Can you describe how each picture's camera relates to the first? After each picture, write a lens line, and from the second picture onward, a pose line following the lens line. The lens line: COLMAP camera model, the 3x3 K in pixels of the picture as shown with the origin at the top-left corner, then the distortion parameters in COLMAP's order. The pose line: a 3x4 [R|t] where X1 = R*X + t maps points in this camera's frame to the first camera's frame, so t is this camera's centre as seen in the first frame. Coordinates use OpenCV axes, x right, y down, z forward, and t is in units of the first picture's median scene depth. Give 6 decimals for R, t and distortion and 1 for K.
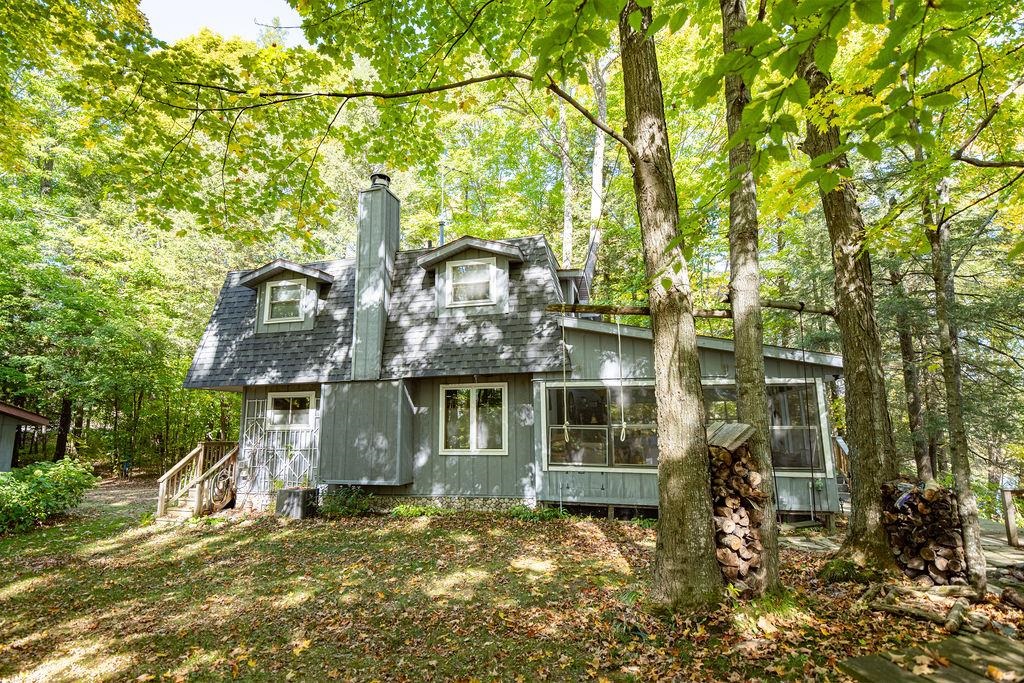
lens RADIAL K [[514.0, 0, 512.0], [0, 514.0, 341.5], [0, 0, 1]] dist [-0.000043, -0.010369]
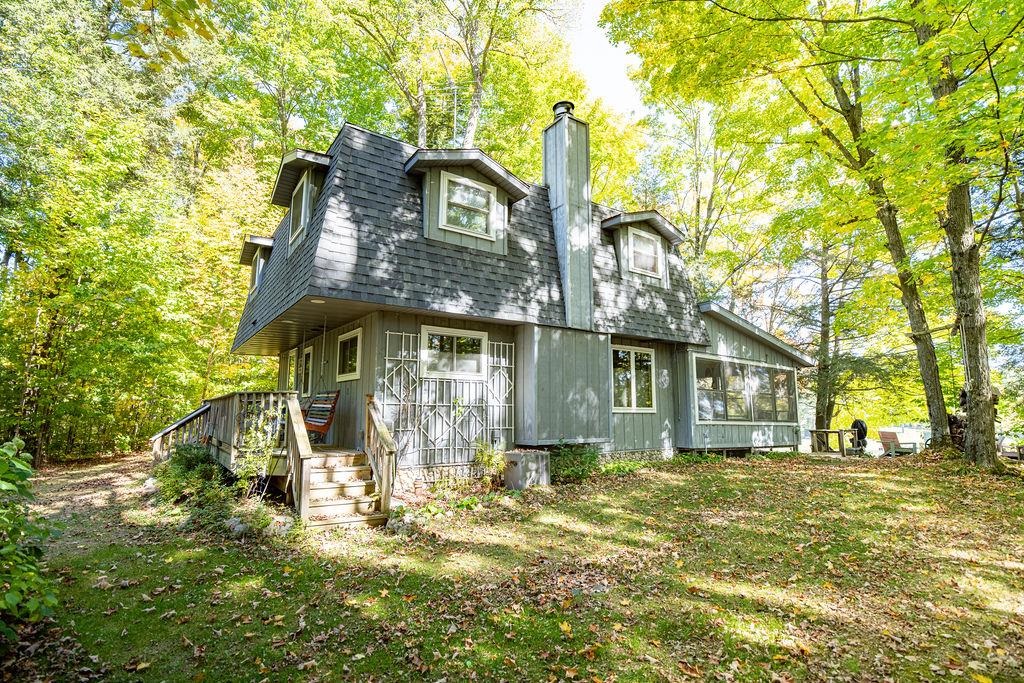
lens RADIAL K [[514.0, 0, 512.0], [0, 514.0, 341.5], [0, 0, 1]] dist [-0.000043, -0.010369]
pose [[0.624063, 0.121930, 0.771802, -1.048882], [-0.139034, 0.989315, -0.043874, 0.152208], [-0.768905, -0.079927, 0.634347, 0.515791]]
